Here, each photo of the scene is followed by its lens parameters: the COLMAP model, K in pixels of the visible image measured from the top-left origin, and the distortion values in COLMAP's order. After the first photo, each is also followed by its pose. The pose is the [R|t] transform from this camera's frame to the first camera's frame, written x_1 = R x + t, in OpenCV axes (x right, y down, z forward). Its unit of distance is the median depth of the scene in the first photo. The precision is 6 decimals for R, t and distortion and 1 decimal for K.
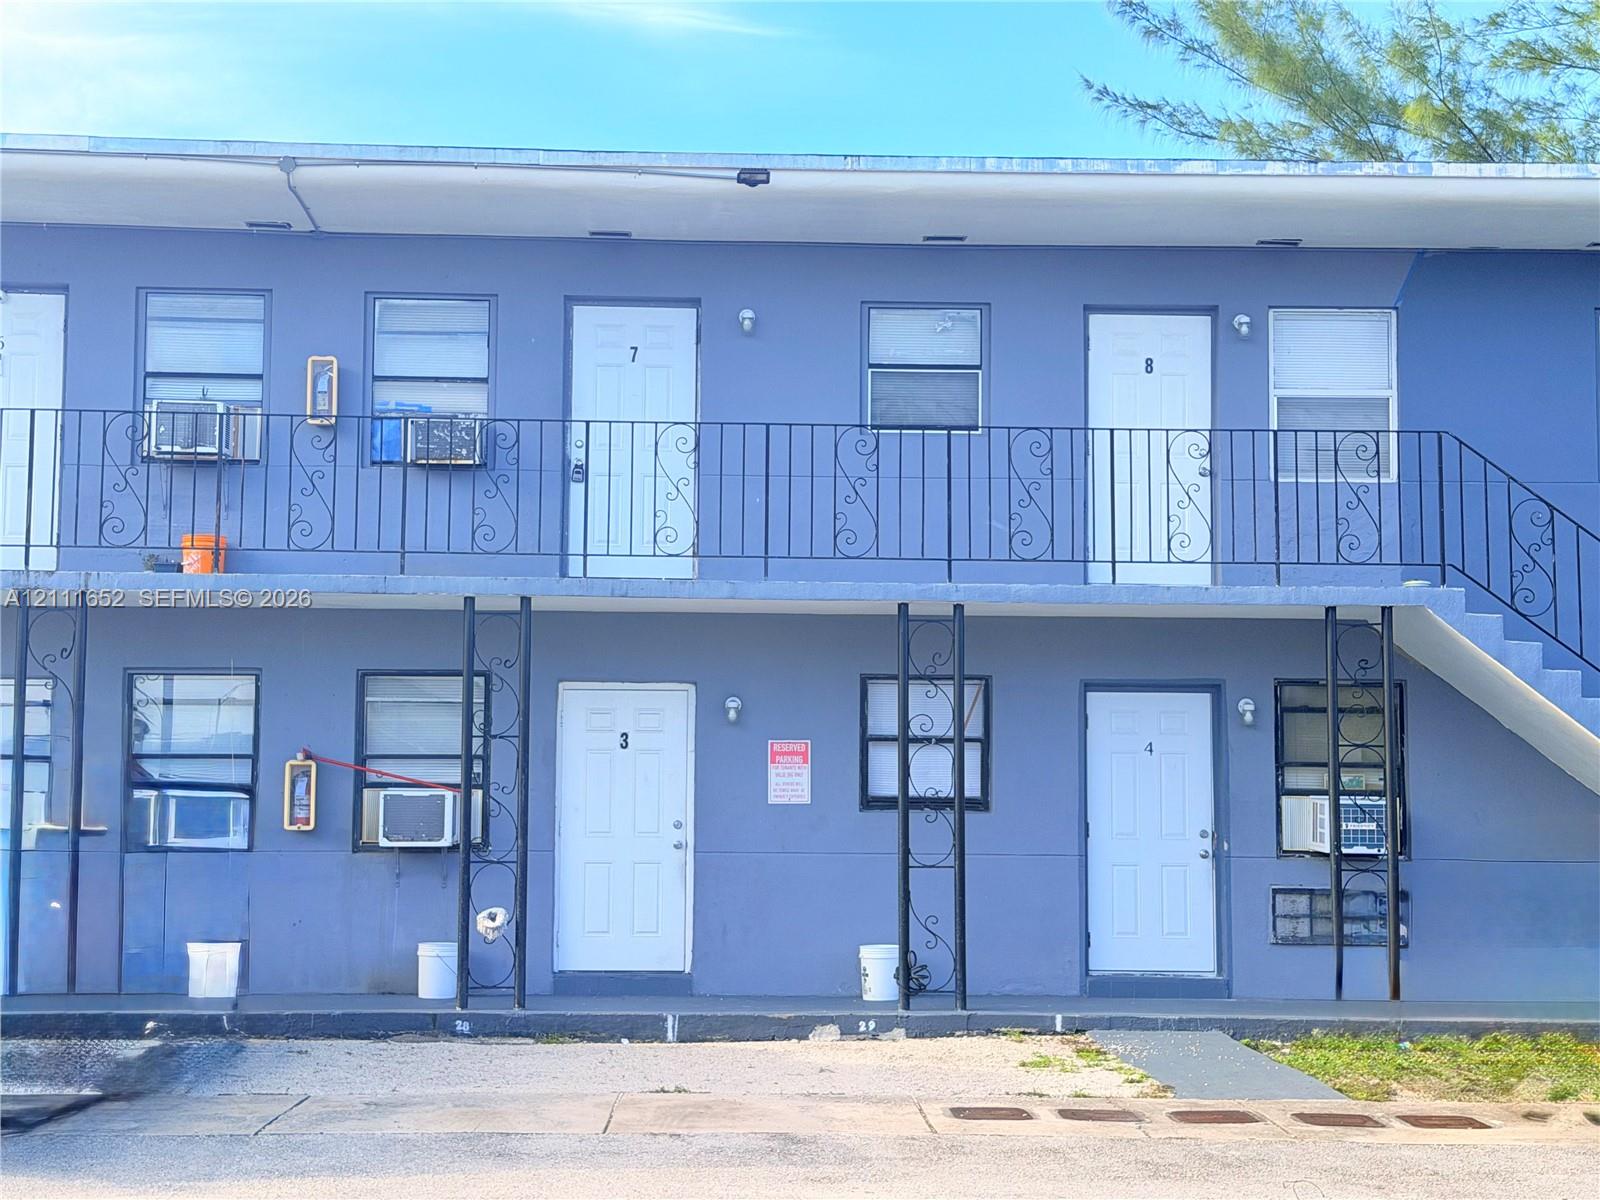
lens RADIAL K [[2460.3, 0, 795.3], [0, 2460.3, 594.6], [0, 0, 1]] dist [0.141924, 0.212213]
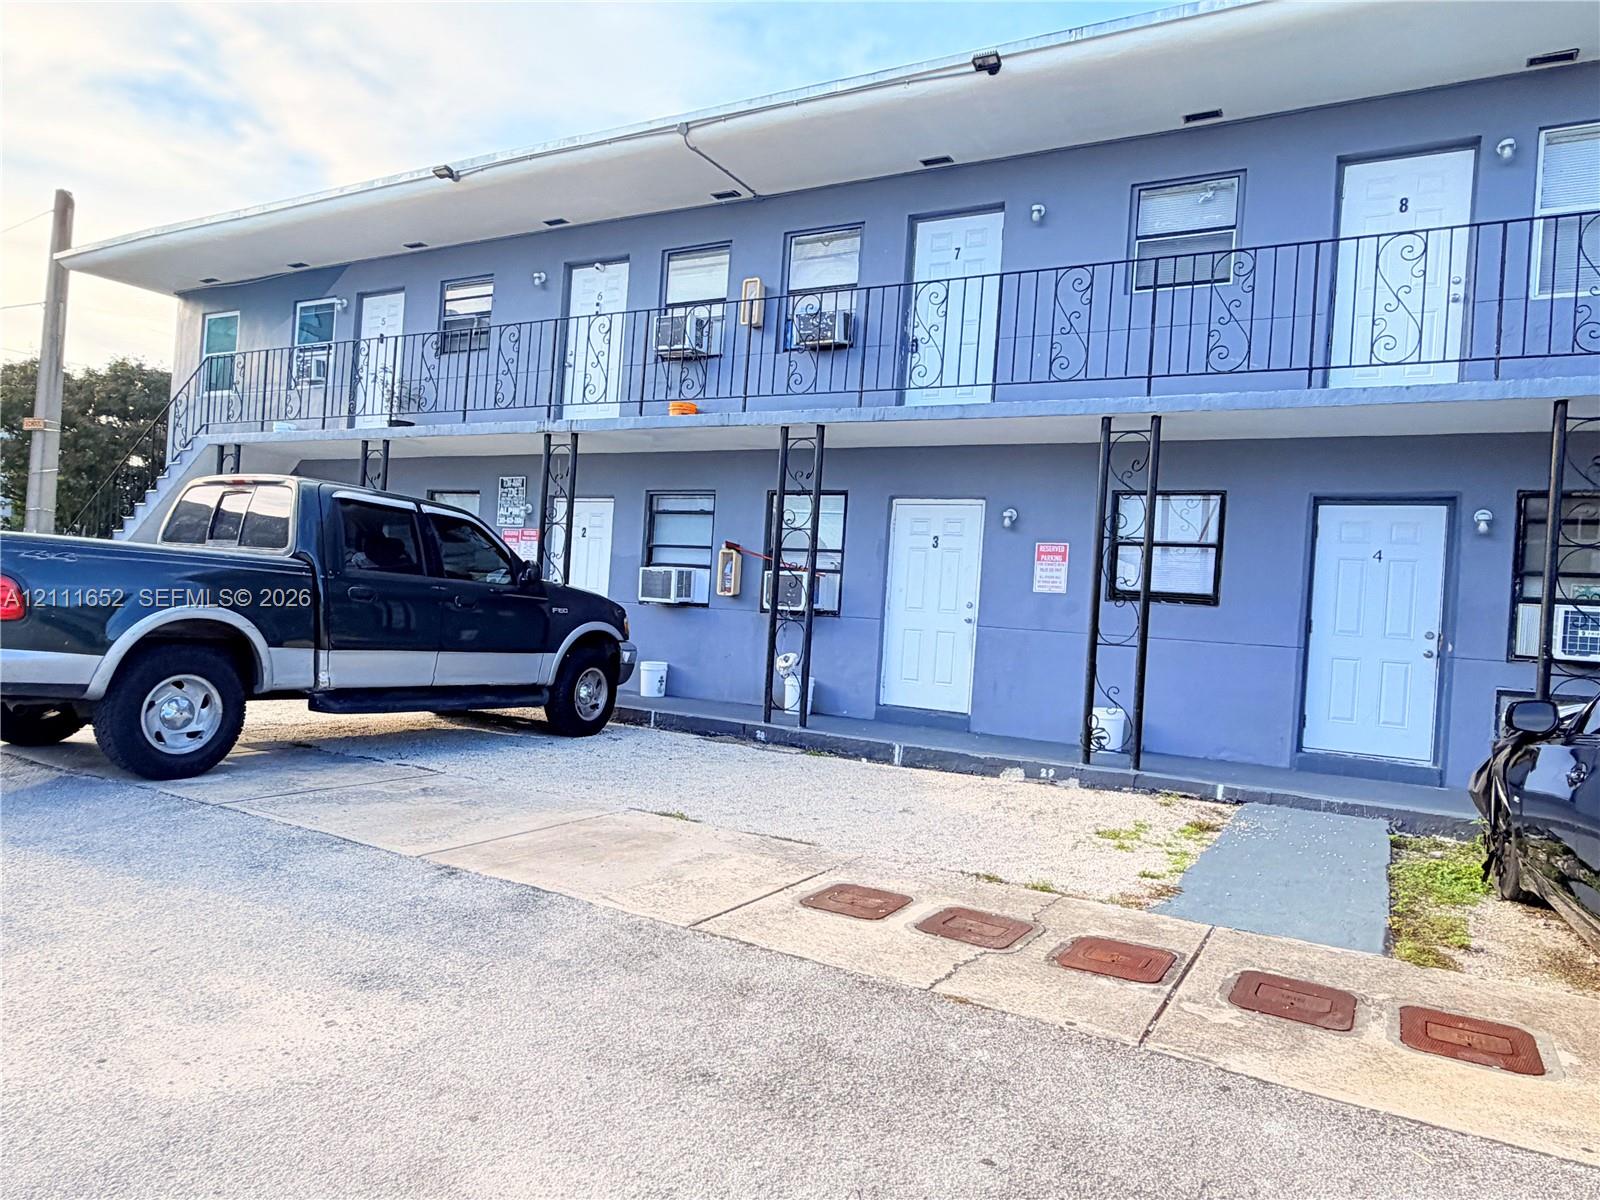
lens RADIAL K [[1048.9, 0, 800.0], [0, 1048.9, 611.2], [0, 0, 1]] dist [0.002375, 0.000681]
pose [[0.851252, 0.048449, -0.522515, 0.173506], [-0.011053, 0.997163, 0.074452, 0.056069], [0.524640, -0.057602, 0.849373, 0.474527]]
